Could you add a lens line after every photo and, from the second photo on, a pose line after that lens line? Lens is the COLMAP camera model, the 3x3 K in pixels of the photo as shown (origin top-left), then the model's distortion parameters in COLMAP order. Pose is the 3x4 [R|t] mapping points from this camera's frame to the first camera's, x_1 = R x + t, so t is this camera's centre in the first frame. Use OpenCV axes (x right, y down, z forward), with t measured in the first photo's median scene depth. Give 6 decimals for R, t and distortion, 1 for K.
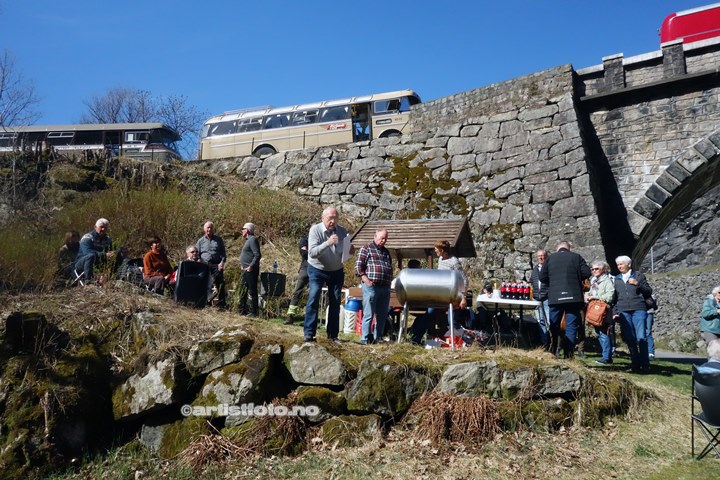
lens RADIAL K [[578.7, 0, 364.4], [0, 578.7, 240.2], [0, 0, 1]] dist [0.009582, 0.004704]
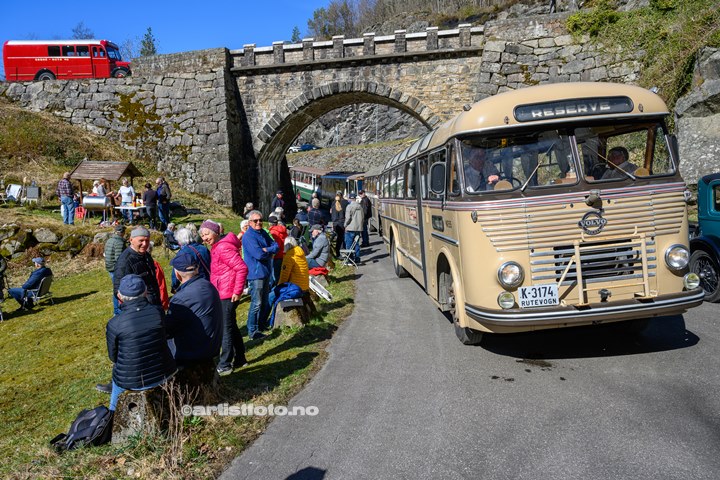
lens RADIAL K [[520.4, 0, 357.9], [0, 520.4, 239.4], [0, 0, 1]] dist [-0.005510, -0.001045]
pose [[0.941304, -0.055886, 0.332902, 0.186788], [-0.036918, 0.963240, 0.266094, -0.184063], [-0.335535, -0.262765, 0.904638, -0.669636]]
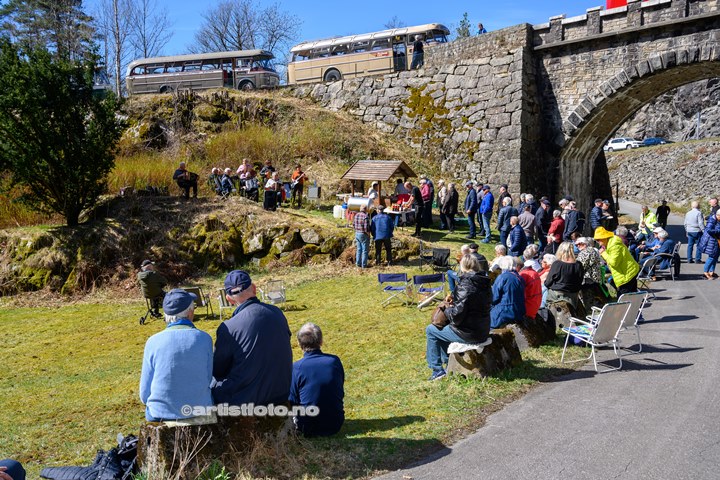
lens RADIAL K [[612.0, 0, 363.4], [0, 612.0, 235.8], [0, 0, 1]] dist [0.001360, -0.006384]
pose [[0.978870, 0.011548, -0.204155, 0.280935], [0.038529, 0.970103, 0.239614, -0.176148], [0.200819, -0.242417, 0.949161, -0.635165]]
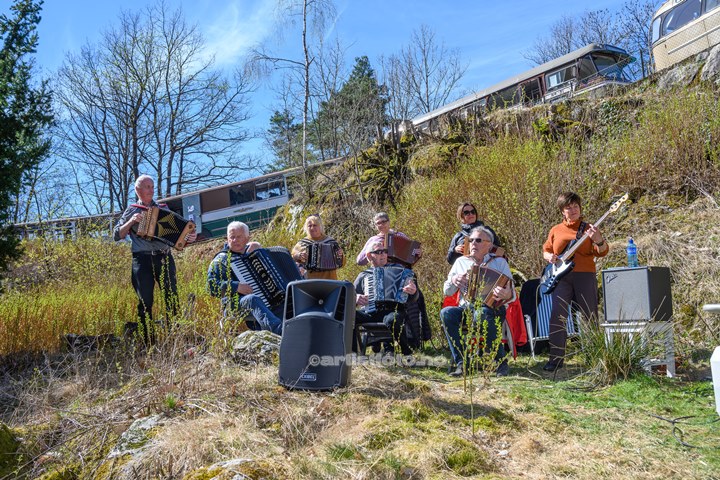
lens RADIAL K [[767.6, 0, 333.0], [0, 767.6, 223.1], [0, 0, 1]] dist [0.009698, 0.000000]
pose [[0.657051, -0.180612, -0.731891, 0.074540], [0.174921, 0.980904, -0.085027, 0.022239], [0.733271, -0.072156, 0.676096, 0.305595]]
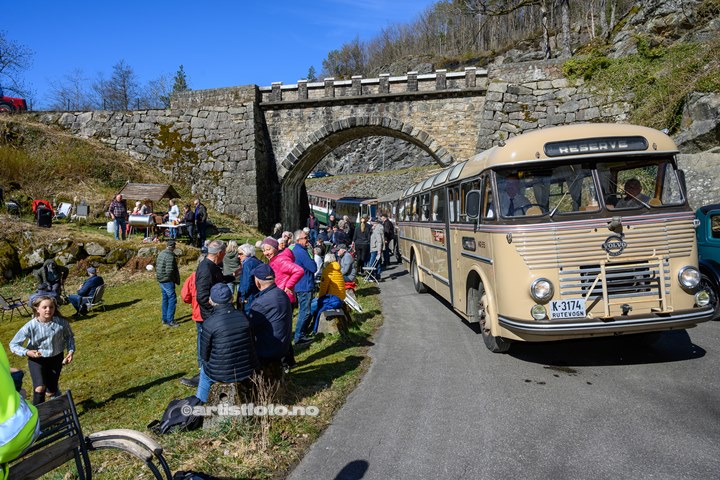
lens RADIAL K [[478.6, 0, 356.4], [0, 478.6, 236.1], [0, 0, 1]] dist [-0.009013, 0.004585]
pose [[0.946250, -0.021472, 0.322722, 0.155704], [-0.052903, 0.974081, 0.219927, -0.184658], [-0.319079, -0.225179, 0.920588, -0.674677]]
